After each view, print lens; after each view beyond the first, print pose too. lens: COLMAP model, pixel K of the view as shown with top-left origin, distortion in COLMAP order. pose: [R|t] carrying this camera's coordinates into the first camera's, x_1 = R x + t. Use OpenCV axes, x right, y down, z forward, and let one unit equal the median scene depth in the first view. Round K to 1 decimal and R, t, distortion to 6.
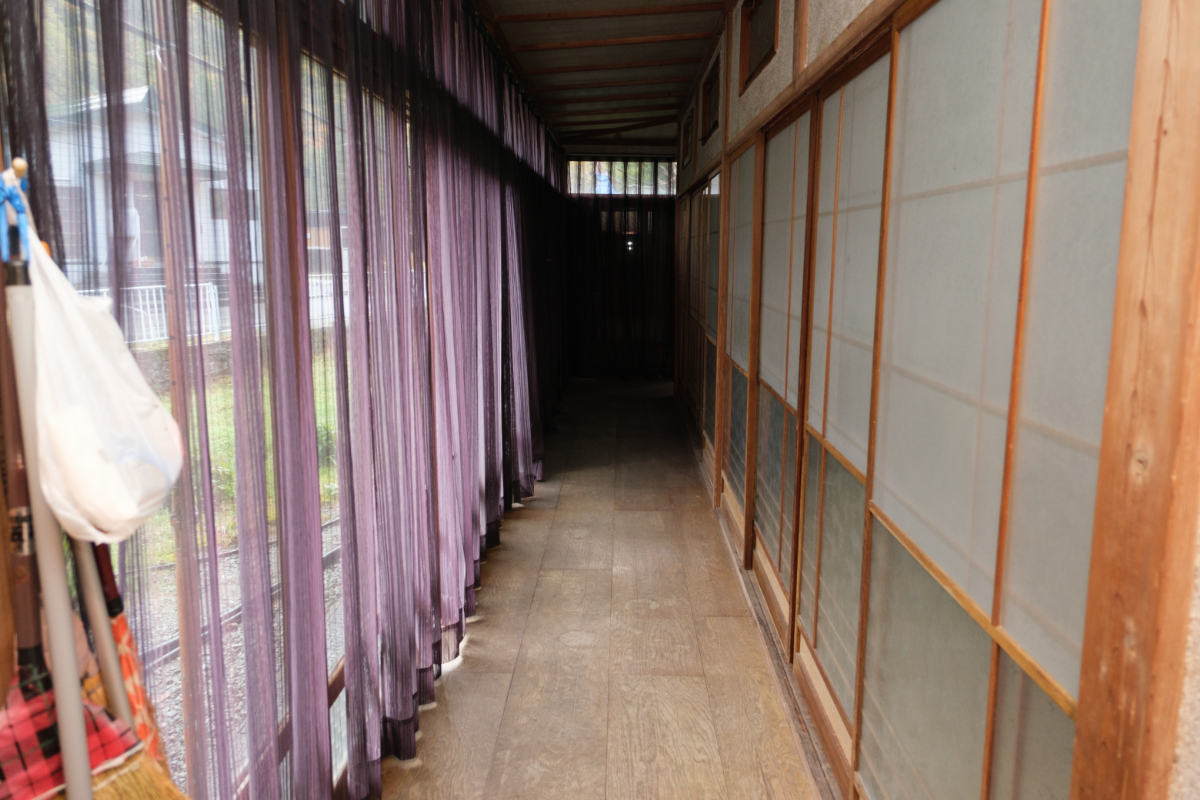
lens RADIAL K [[820.7, 0, 601.1], [0, 820.7, 395.7], [0, 0, 1]] dist [-0.009840, -0.001388]
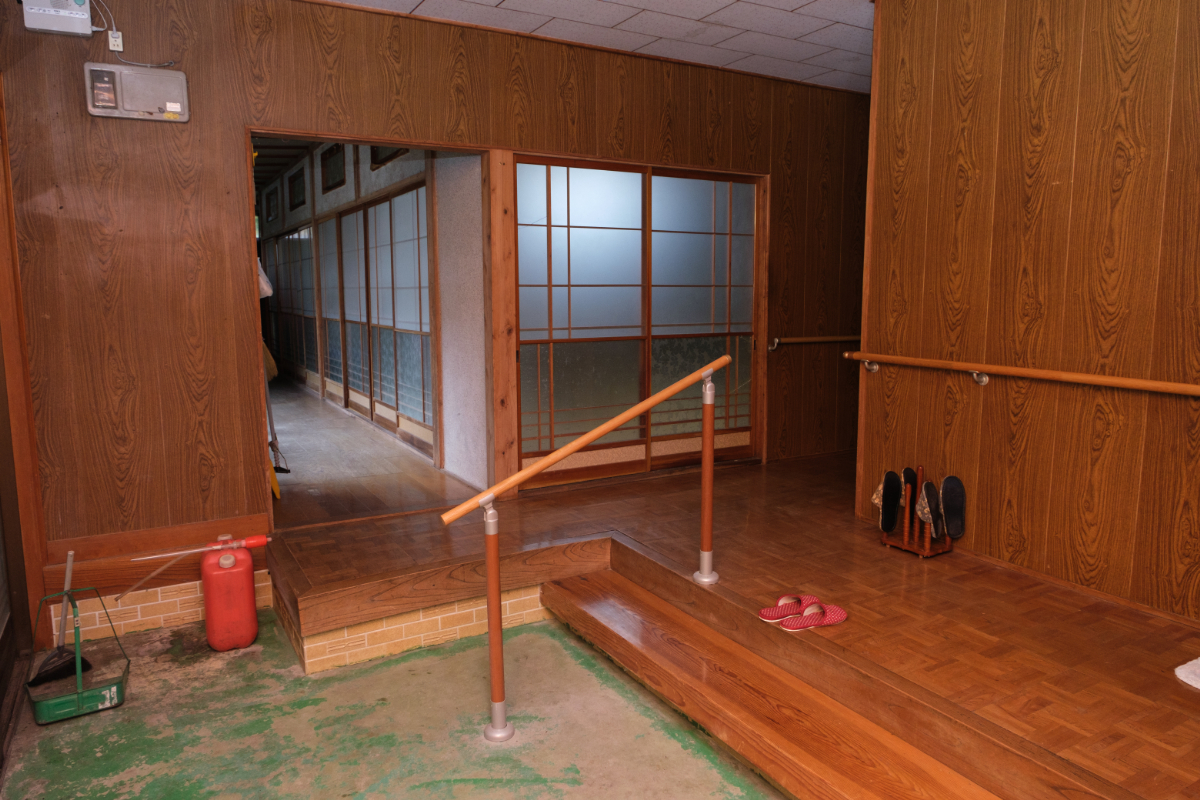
lens RADIAL K [[820.7, 0, 604.8], [0, 820.7, 399.1], [0, 0, 1]] dist [-0.009840, -0.001388]
pose [[0.843862, -0.069058, 0.532097, -0.425474], [0.093854, 0.995392, -0.019659, 0.309119], [-0.528288, 0.066529, 0.846455, -1.291098]]
